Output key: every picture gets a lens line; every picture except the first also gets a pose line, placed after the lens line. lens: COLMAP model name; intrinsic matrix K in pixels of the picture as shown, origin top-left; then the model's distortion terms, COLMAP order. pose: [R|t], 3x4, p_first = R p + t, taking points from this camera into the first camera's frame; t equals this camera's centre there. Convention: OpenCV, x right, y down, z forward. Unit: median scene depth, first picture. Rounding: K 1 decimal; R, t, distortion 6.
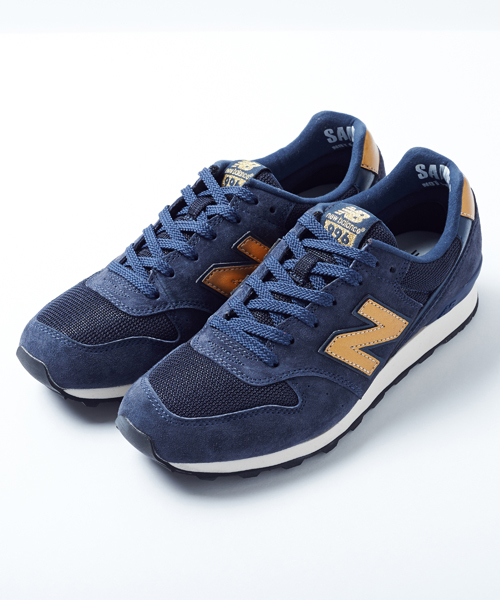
lens RADIAL K [[1503.8, 0, 248.7], [0, 1503.8, 299.6], [0, 0, 1]] dist [-0.135468, 0.000000]
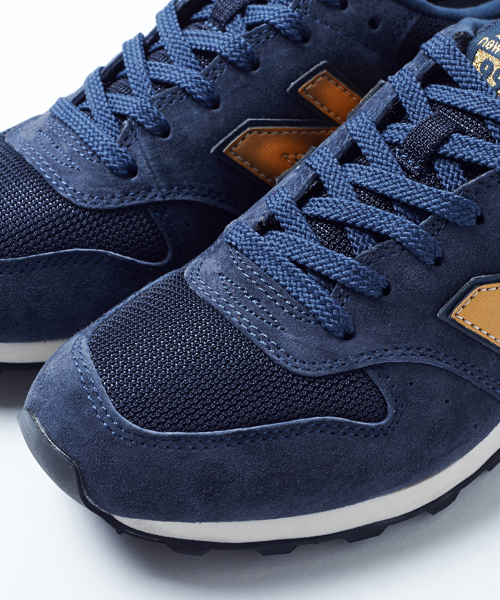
lens RADIAL K [[1503.8, 0, 252.6], [0, 1503.8, 300.8], [0, 0, 1]] dist [-0.135468, 0.000000]
pose [[0.993182, 0.092520, -0.070922, 0.020332], [-0.085150, 0.991267, 0.100698, -0.014328], [0.079619, -0.093972, 0.992386, 0.501672]]
